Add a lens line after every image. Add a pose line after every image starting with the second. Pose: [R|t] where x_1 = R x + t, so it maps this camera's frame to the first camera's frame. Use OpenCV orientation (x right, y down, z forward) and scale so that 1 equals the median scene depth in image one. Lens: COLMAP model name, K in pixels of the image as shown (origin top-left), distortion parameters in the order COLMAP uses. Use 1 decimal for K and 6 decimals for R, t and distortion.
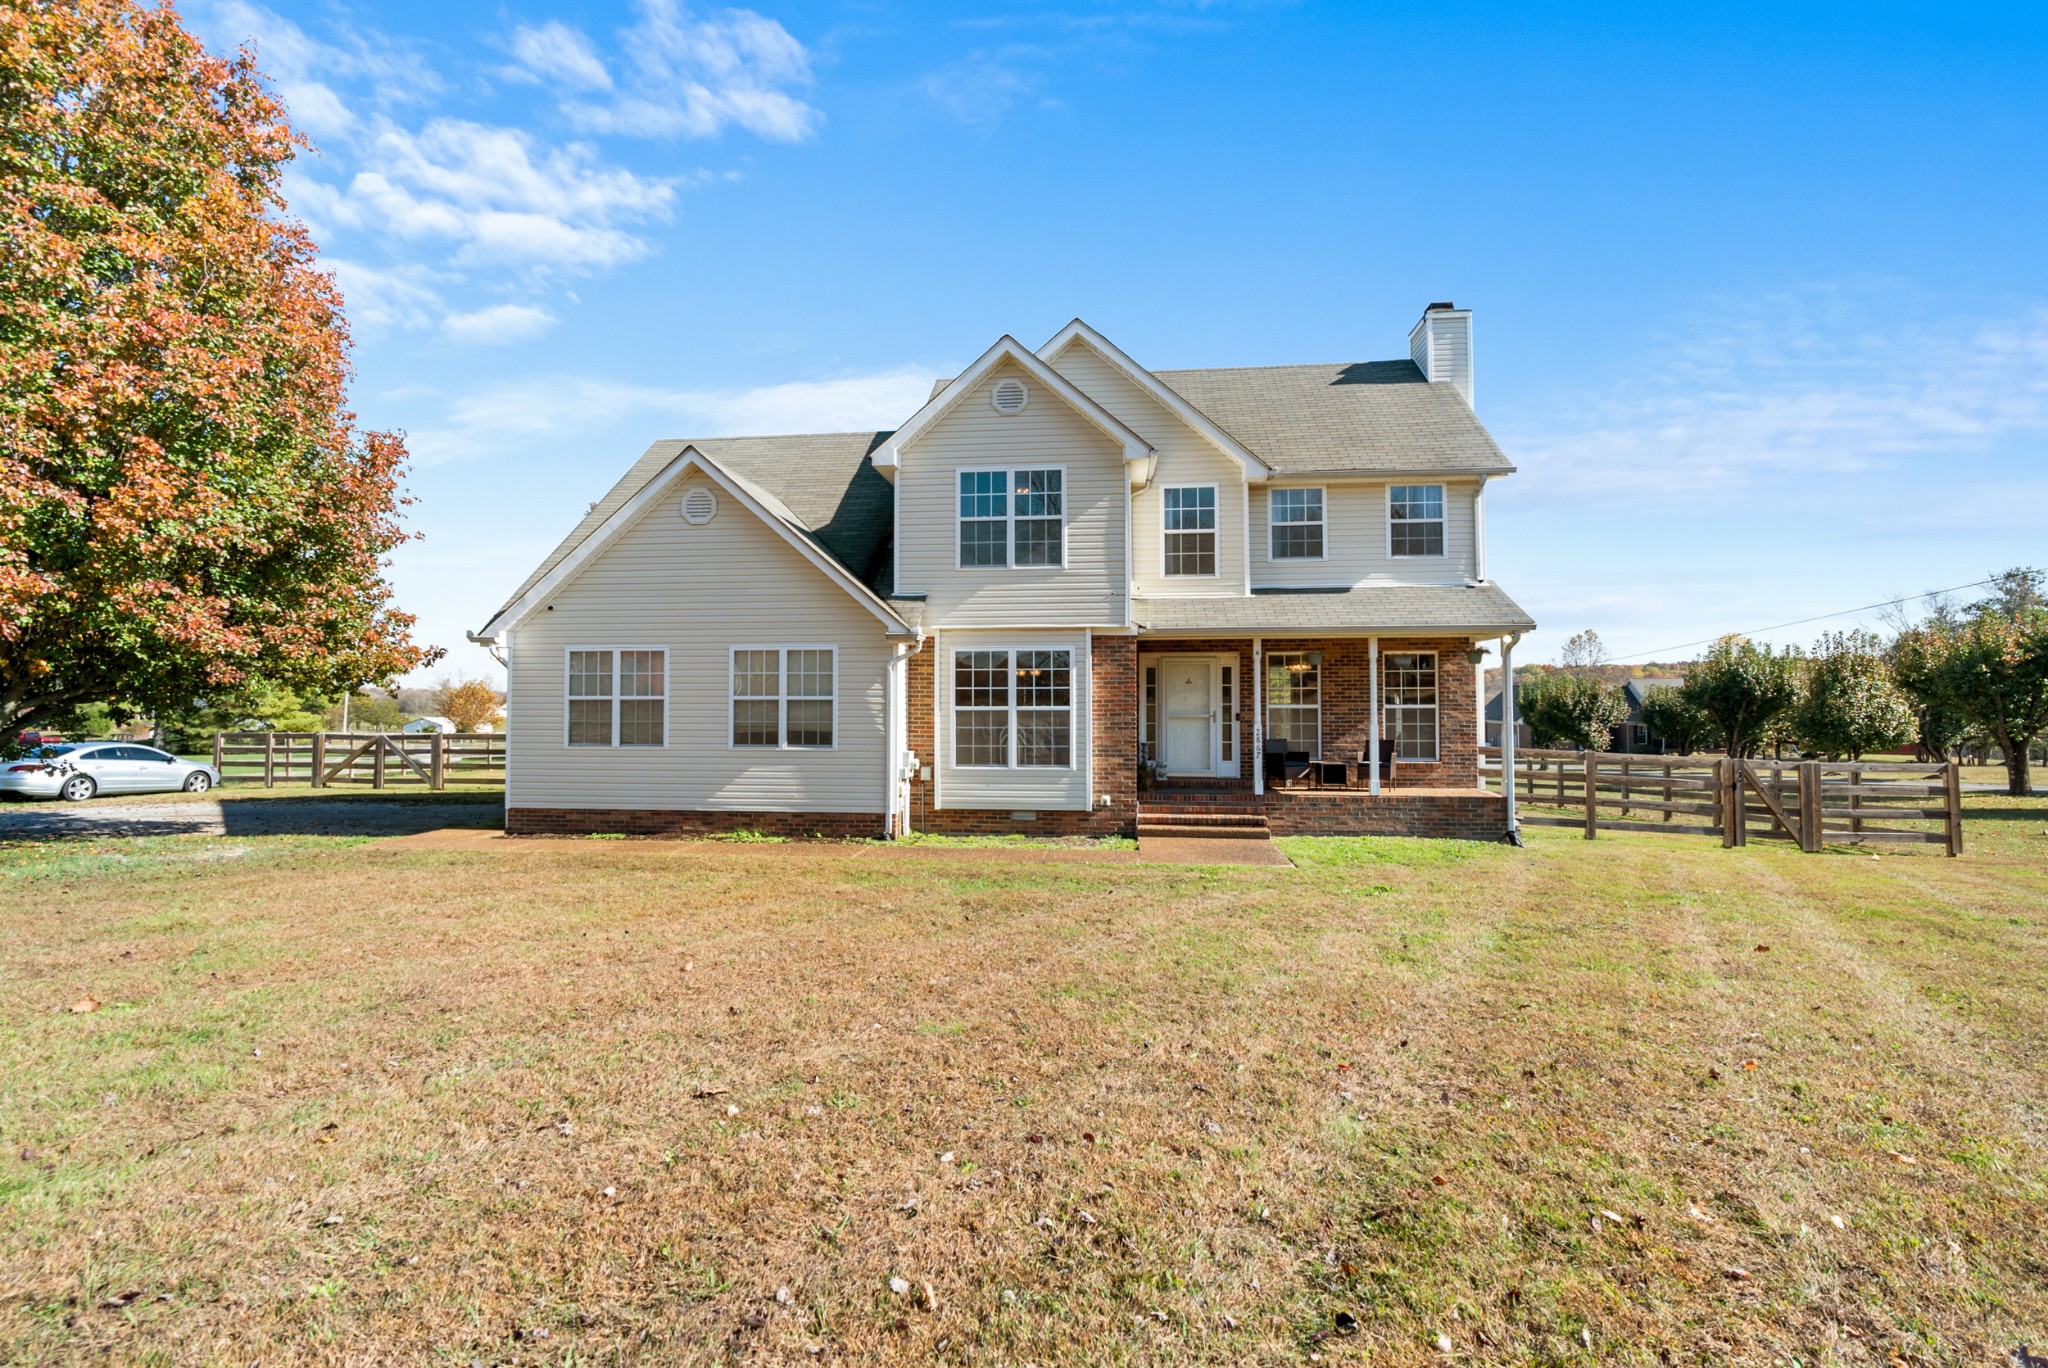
lens RADIAL K [[938.4, 0, 1017.9], [0, 938.4, 655.8], [0, 0, 1]] dist [-0.006503, -0.000004]
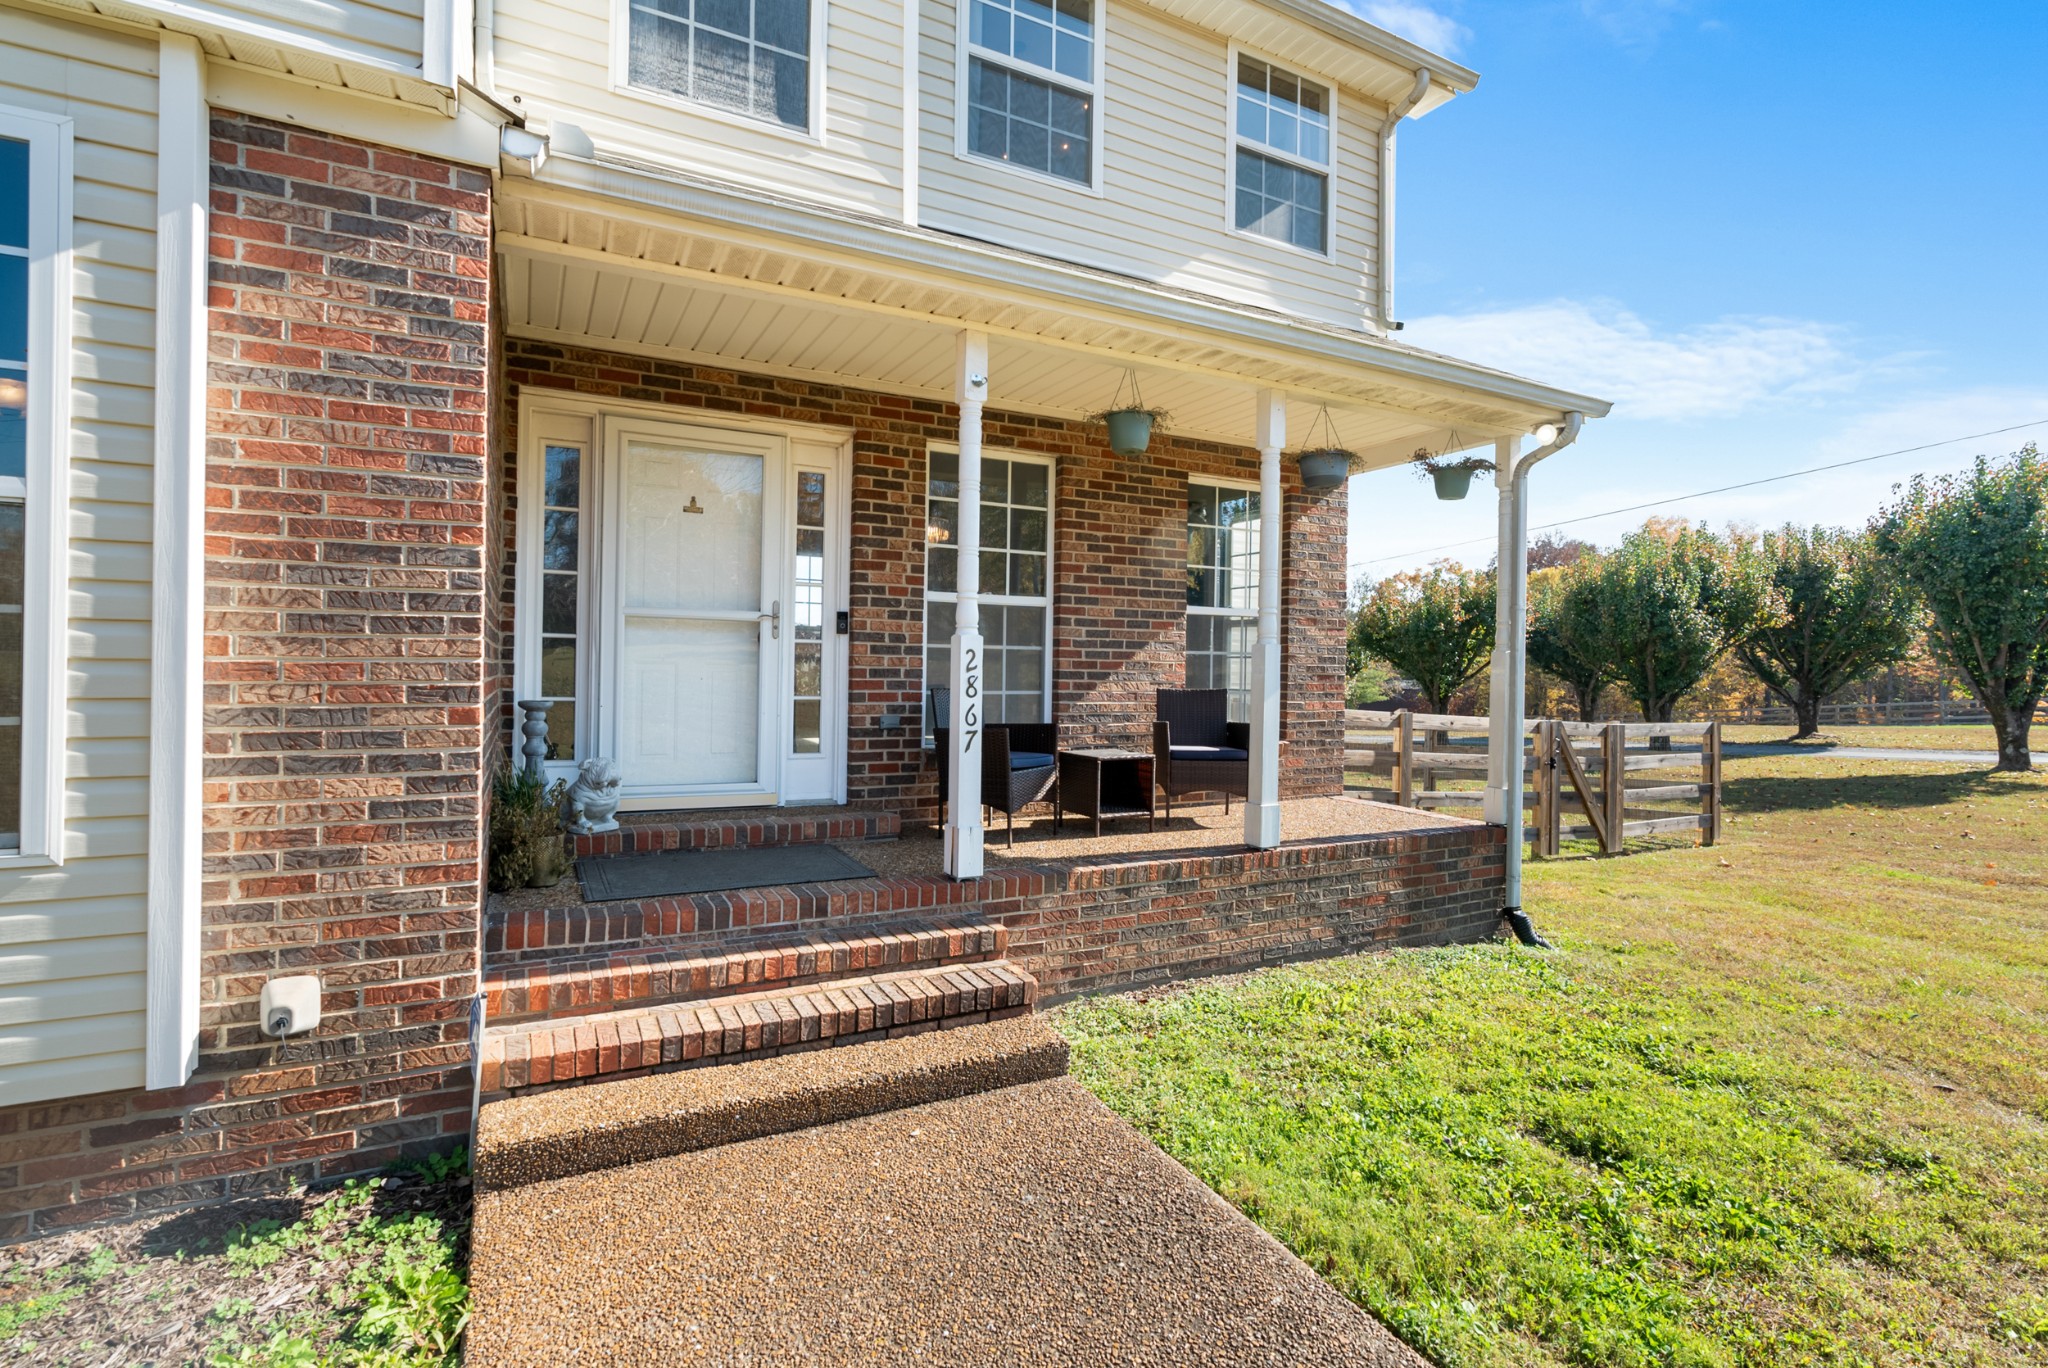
lens RADIAL K [[961.2, 0, 1017.6], [0, 961.2, 669.2], [0, 0, 1]] dist [-0.004324, -0.000179]
pose [[0.831926, 0.010511, 0.554788, 0.106627], [-0.040379, 0.998317, 0.041637, 0.072518], [-0.553416, -0.057041, 0.830949, 0.758621]]
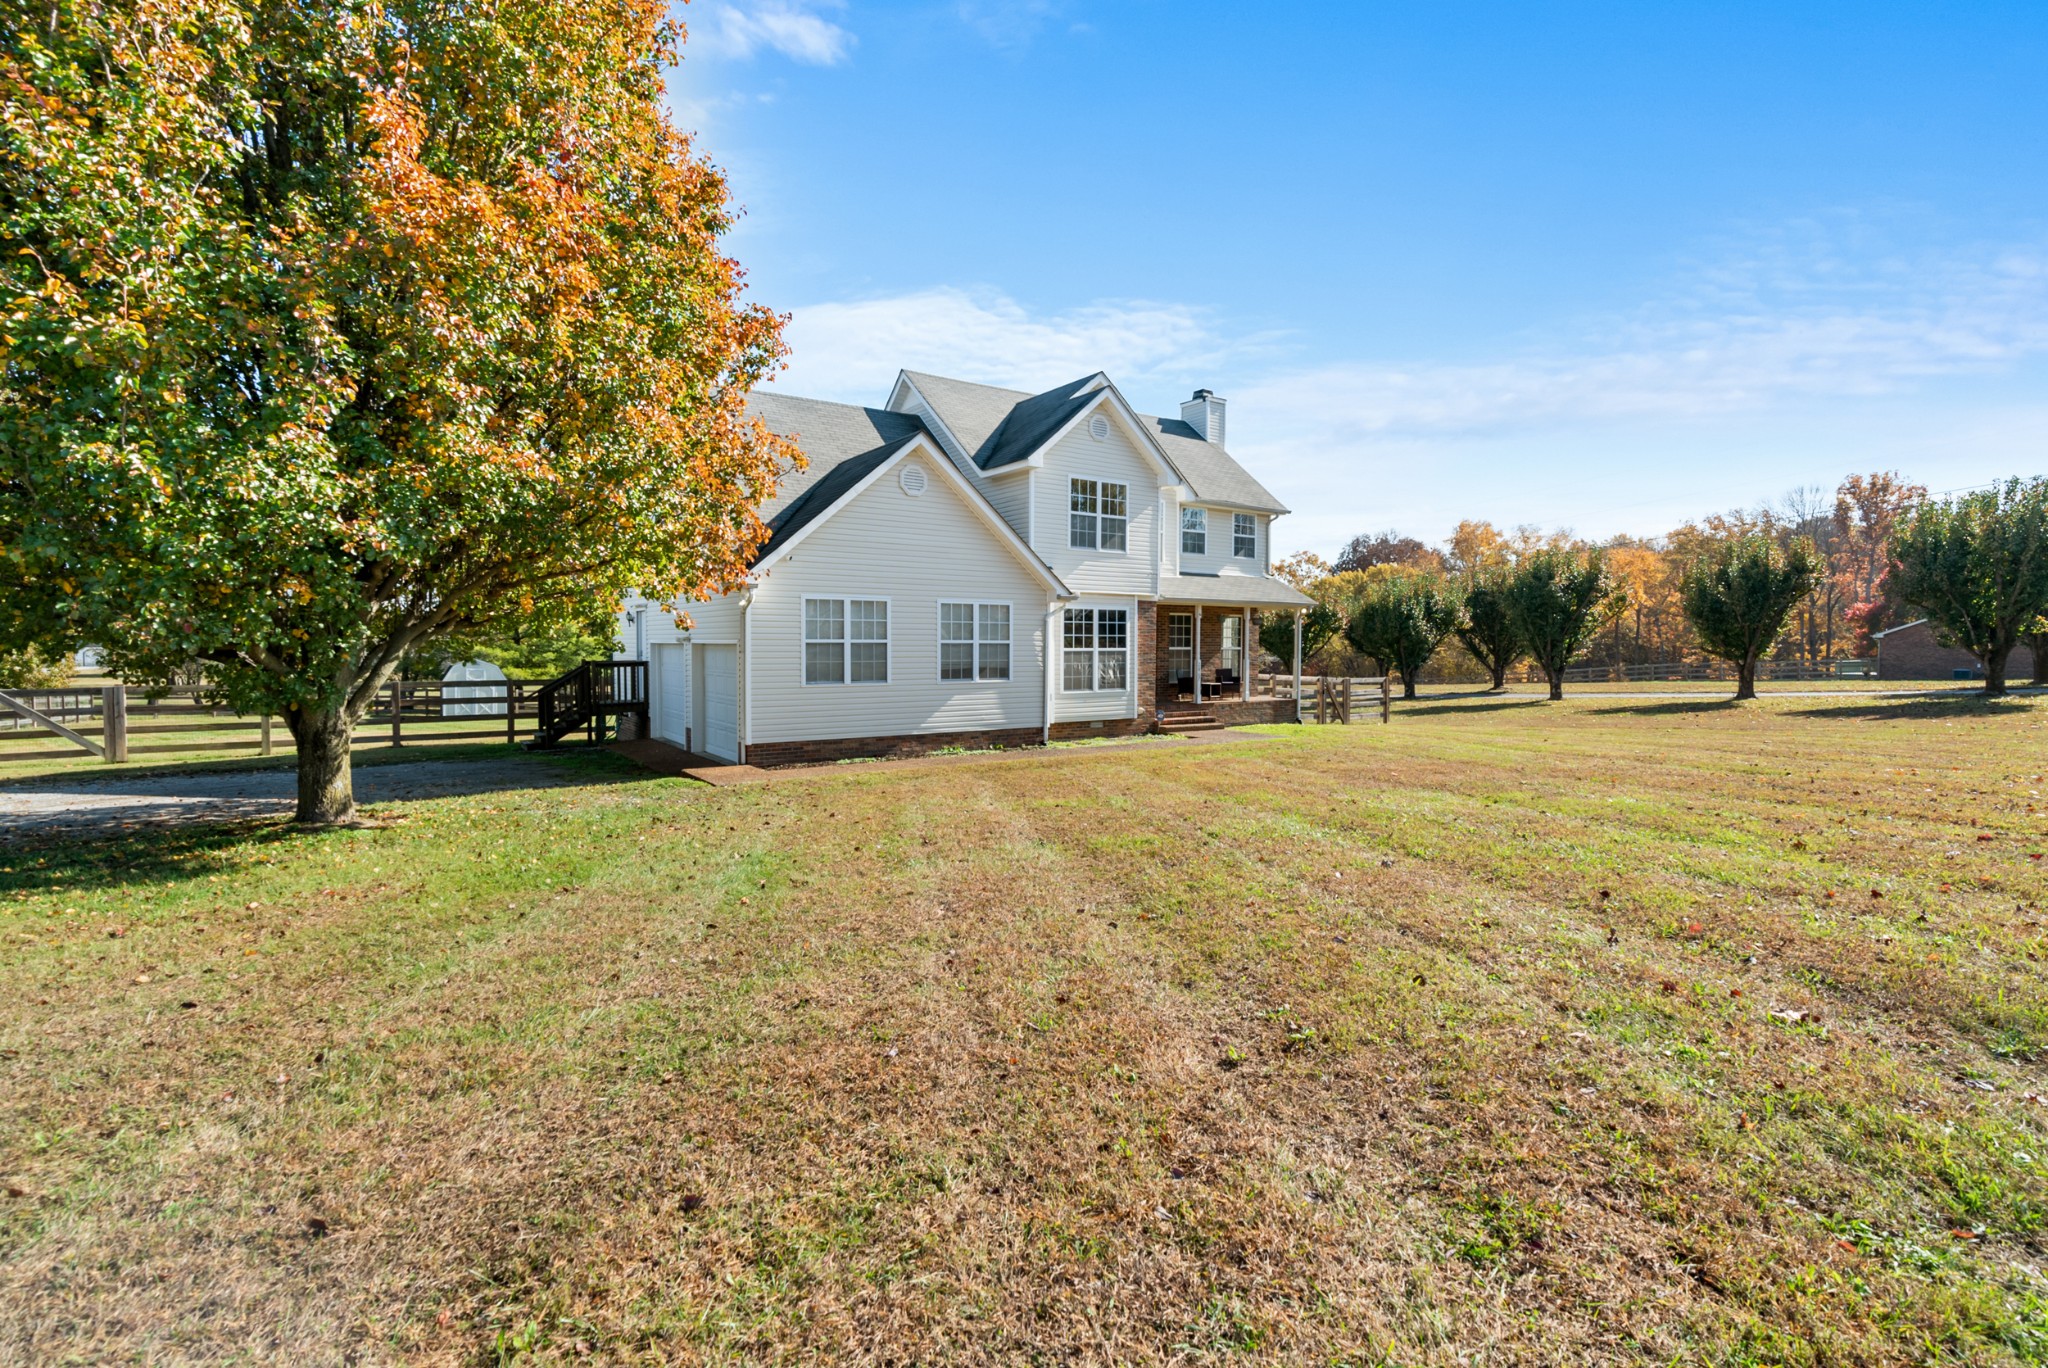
lens RADIAL K [[938.4, 0, 1017.9], [0, 938.4, 655.8], [0, 0, 1]] dist [-0.006503, -0.000004]
pose [[0.760894, -0.005809, 0.648850, -1.021311], [-0.033518, 0.998273, 0.048243, 0.000370], [-0.648010, -0.058456, 0.759385, -0.006644]]
